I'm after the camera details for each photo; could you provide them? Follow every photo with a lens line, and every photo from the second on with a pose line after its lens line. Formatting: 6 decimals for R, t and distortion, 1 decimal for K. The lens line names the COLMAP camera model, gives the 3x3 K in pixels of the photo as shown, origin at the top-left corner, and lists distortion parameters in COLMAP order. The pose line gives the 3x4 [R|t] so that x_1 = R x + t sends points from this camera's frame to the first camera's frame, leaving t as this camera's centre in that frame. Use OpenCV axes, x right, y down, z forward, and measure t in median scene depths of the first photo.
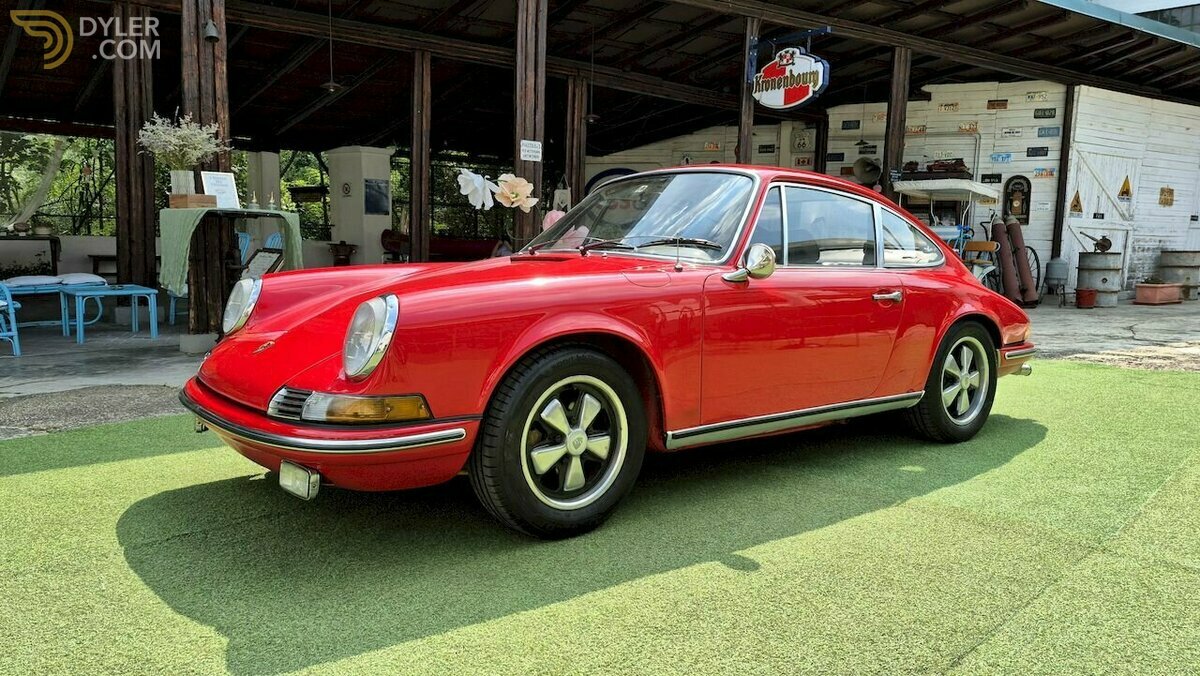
lens RADIAL K [[833.7, 0, 593.4], [0, 833.7, 343.8], [0, 0, 1]] dist [0.037440, -0.034839]
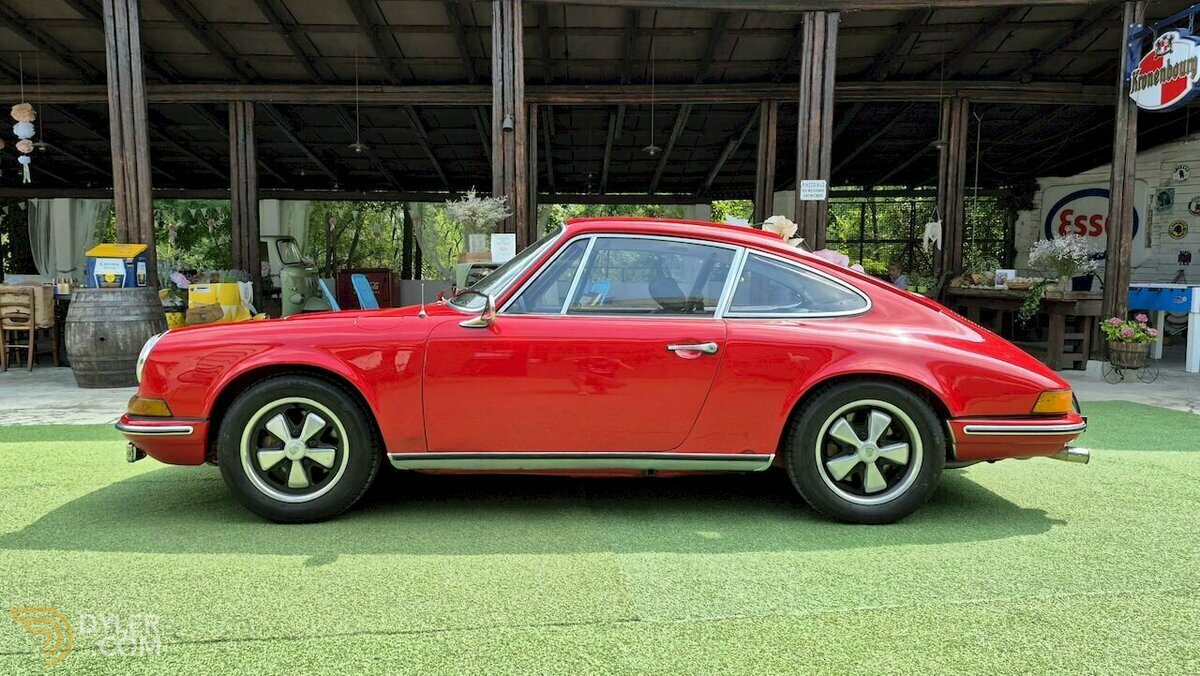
lens RADIAL K [[833.7, 0, 587.5], [0, 833.7, 337.9], [0, 0, 1]] dist [0.037440, -0.034839]
pose [[0.790265, 0.029148, -0.612072, 0.413205], [-0.059562, 0.997792, -0.029386, -0.016246], [0.609864, 0.059679, 0.790256, 0.087295]]
